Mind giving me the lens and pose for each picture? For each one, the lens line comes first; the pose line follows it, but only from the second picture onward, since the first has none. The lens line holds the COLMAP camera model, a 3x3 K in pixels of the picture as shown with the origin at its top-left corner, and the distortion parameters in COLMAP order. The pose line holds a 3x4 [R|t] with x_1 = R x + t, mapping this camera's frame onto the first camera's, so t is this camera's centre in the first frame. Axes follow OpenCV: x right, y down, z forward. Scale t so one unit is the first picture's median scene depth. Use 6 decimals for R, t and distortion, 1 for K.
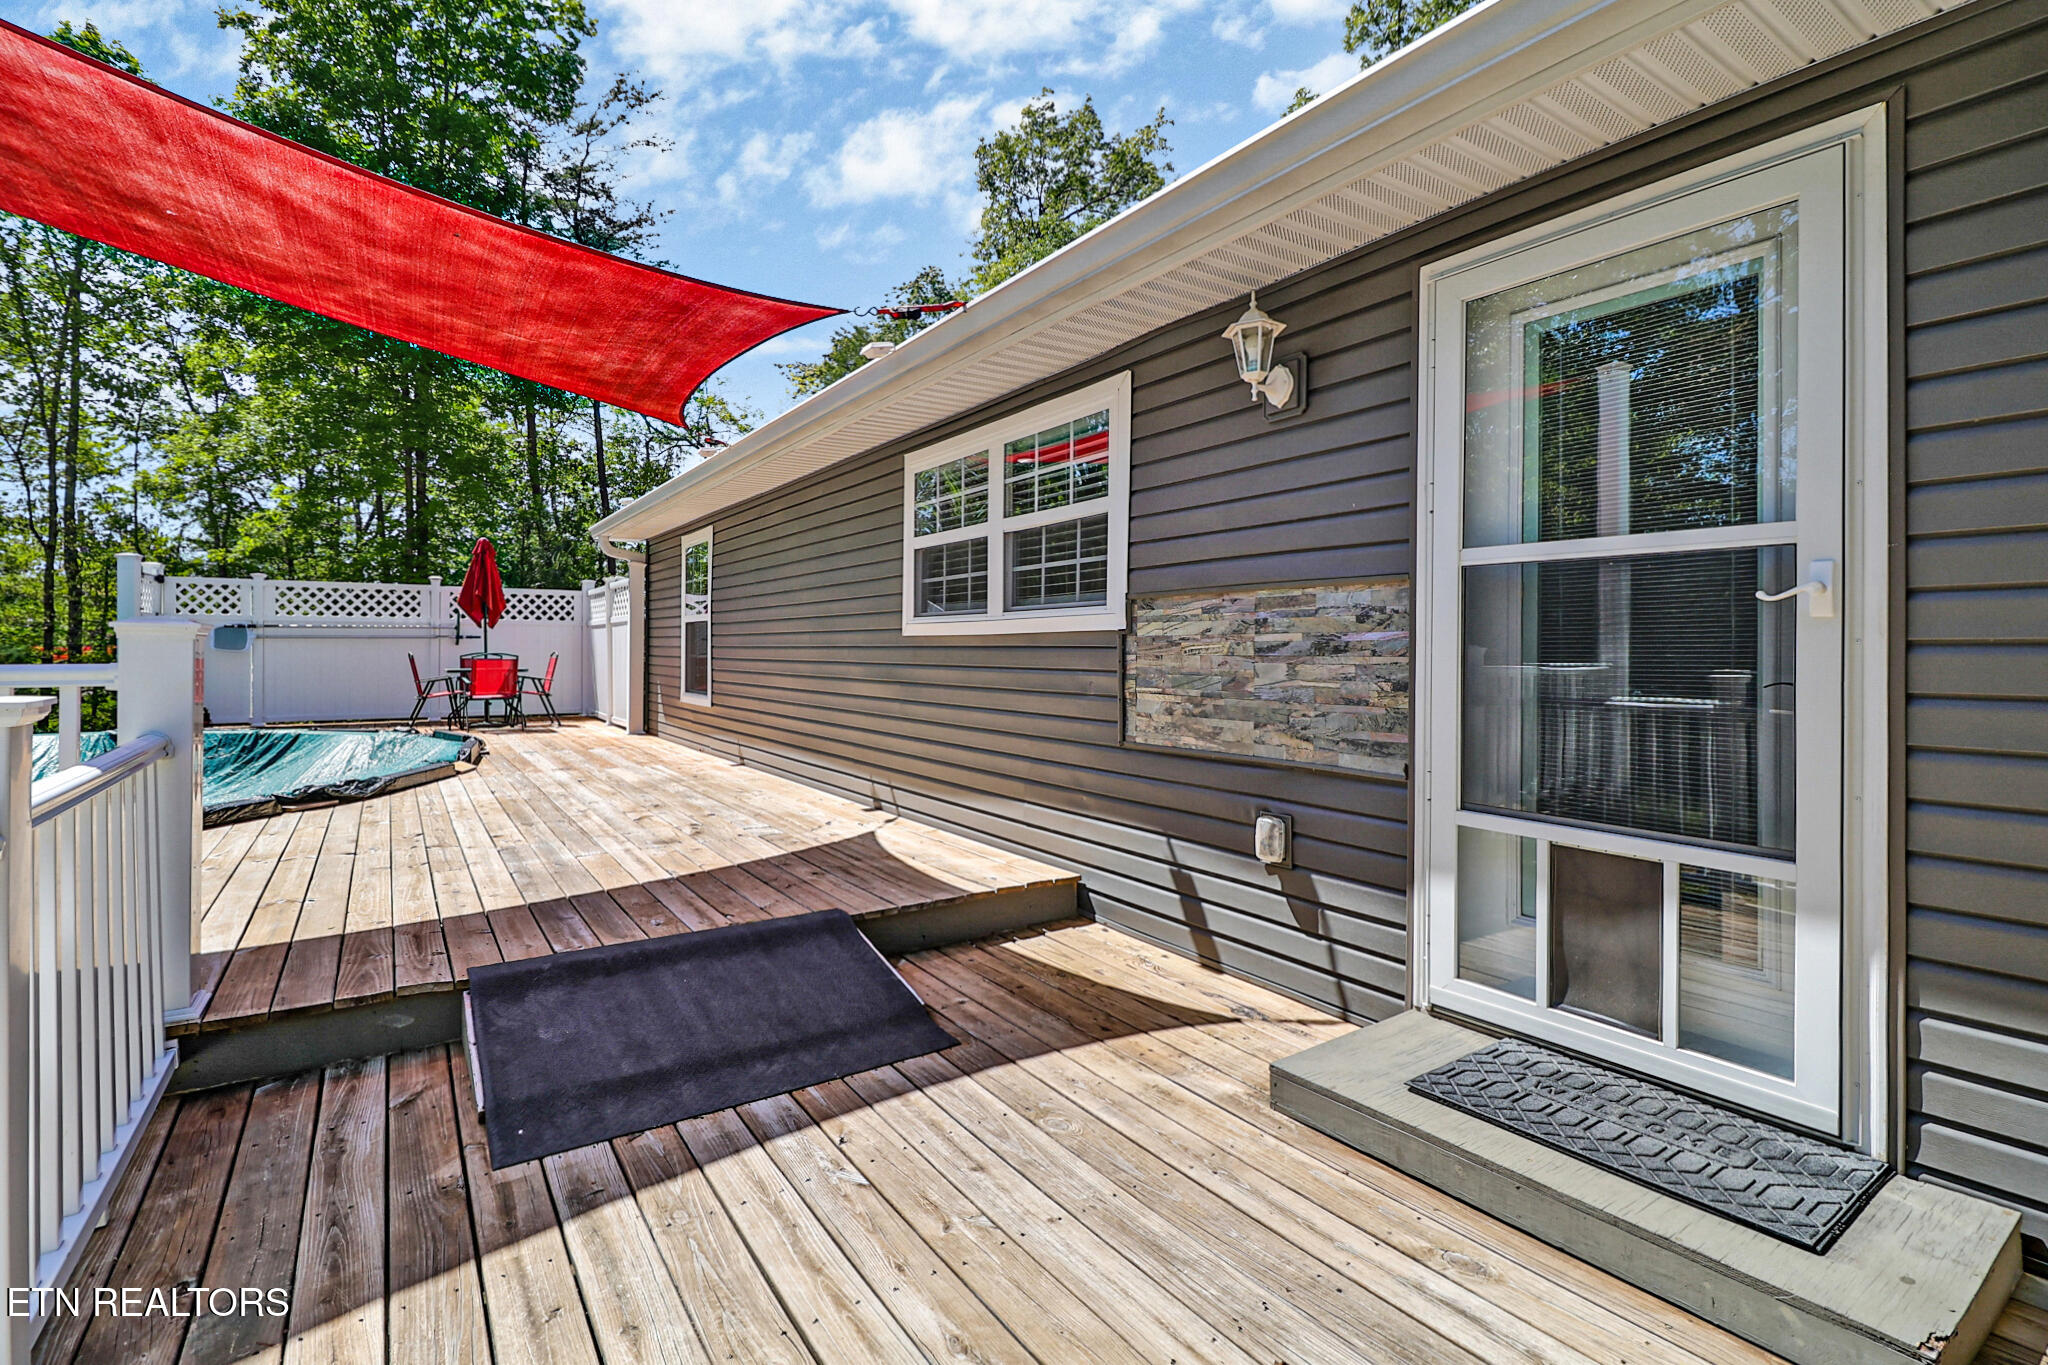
lens RADIAL K [[945.7, 0, 973.5], [0, 945.7, 648.5], [0, 0, 1]] dist [-0.016144, 0.000148]
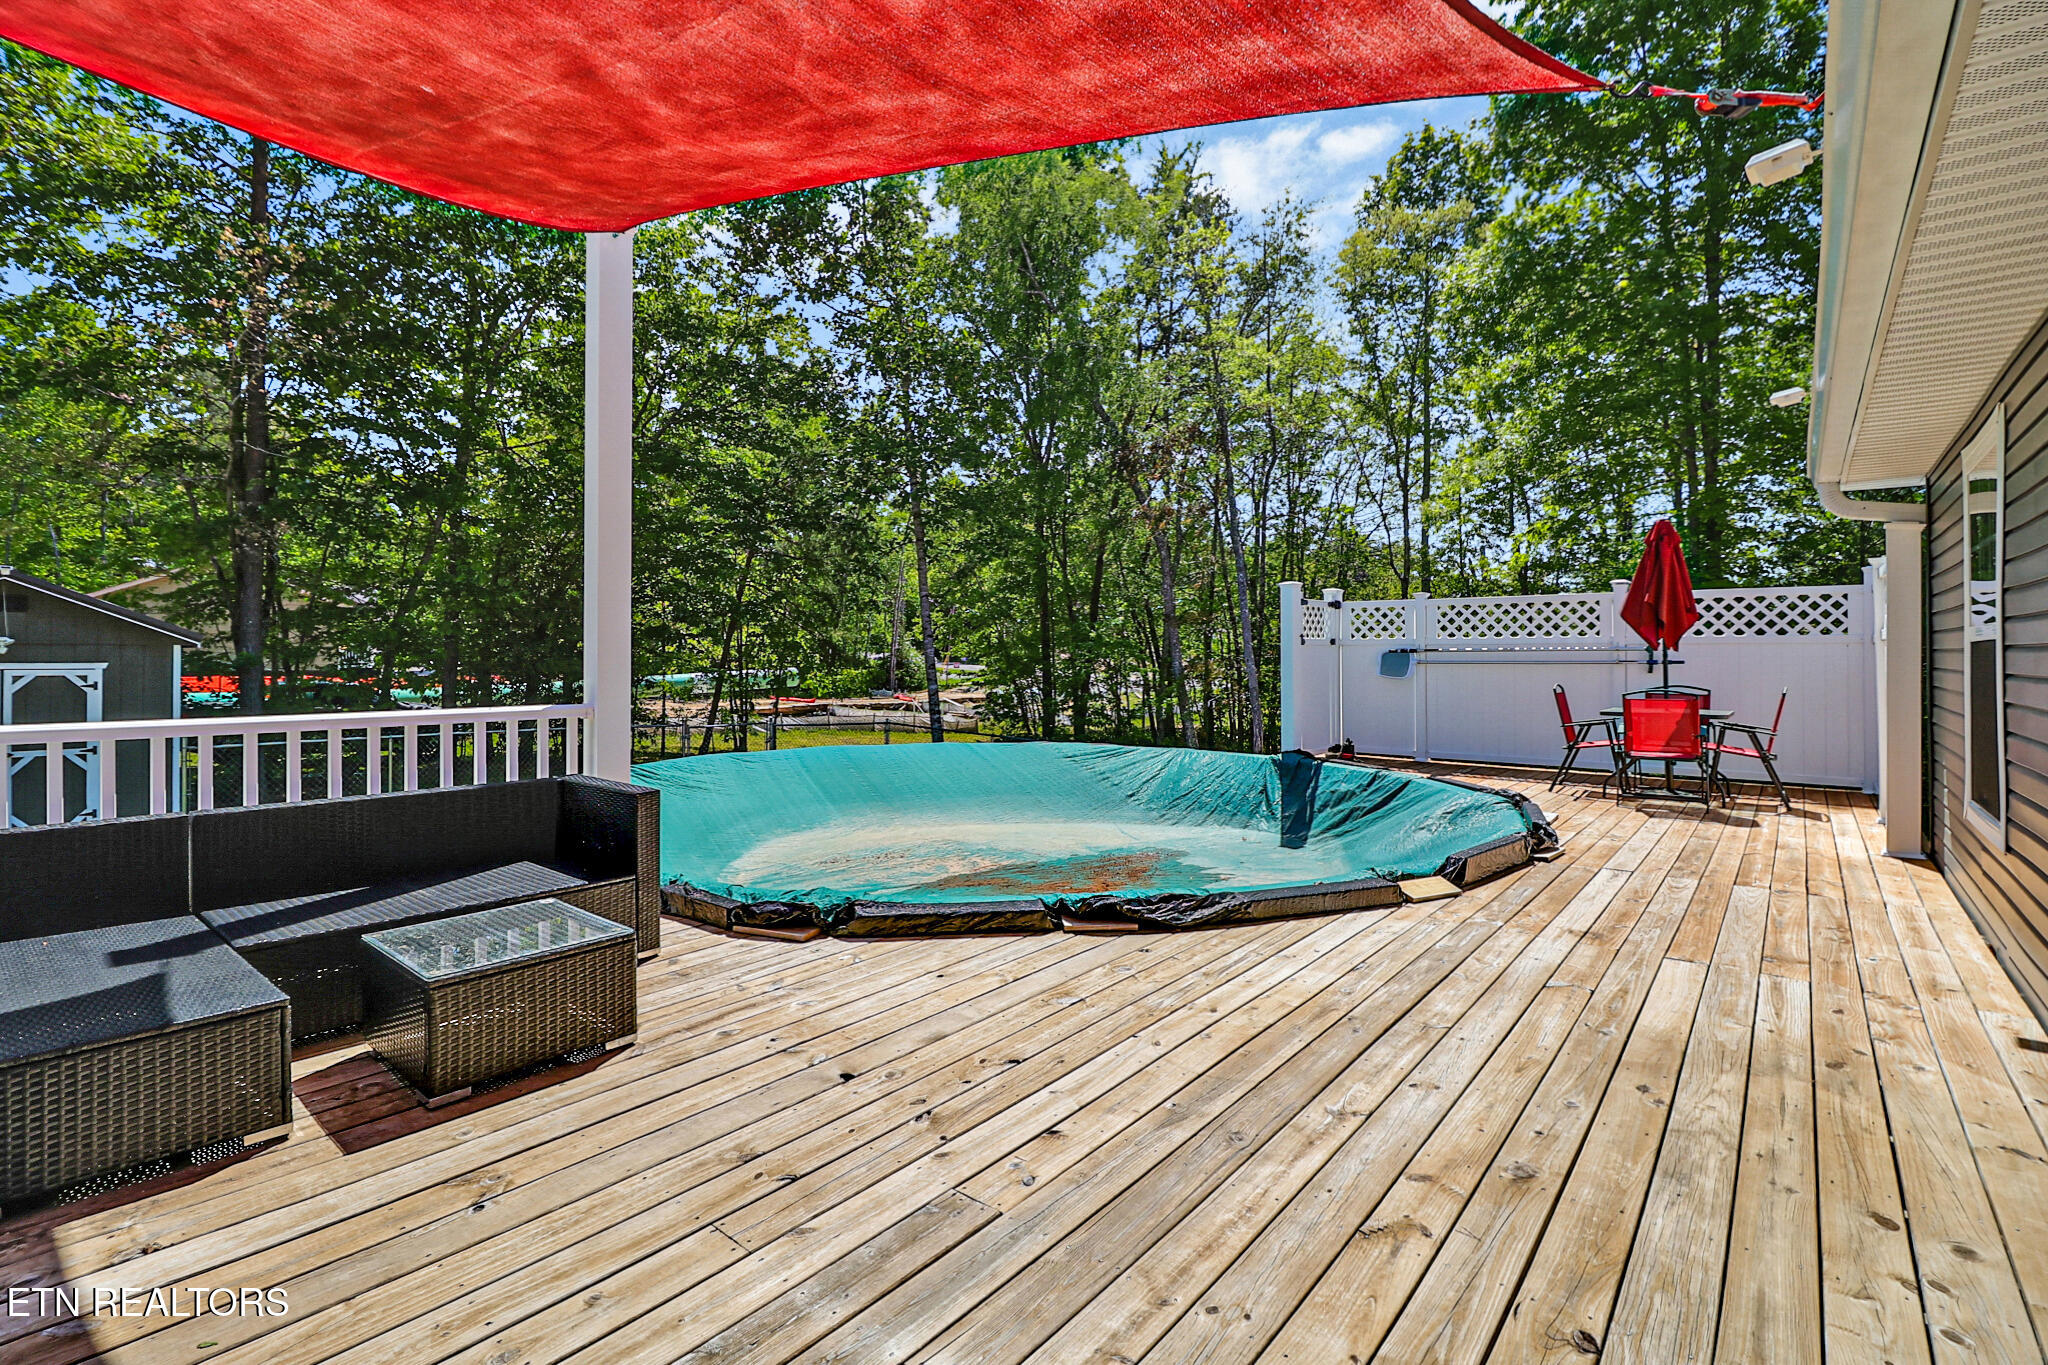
lens RADIAL K [[945.7, 0, 973.5], [0, 945.7, 648.5], [0, 0, 1]] dist [-0.016144, 0.000148]
pose [[0.308306, -0.012304, -0.951208, -0.025620], [-0.000005, 0.999916, -0.012936, -0.014036], [0.951287, 0.003993, 0.308280, 0.309225]]
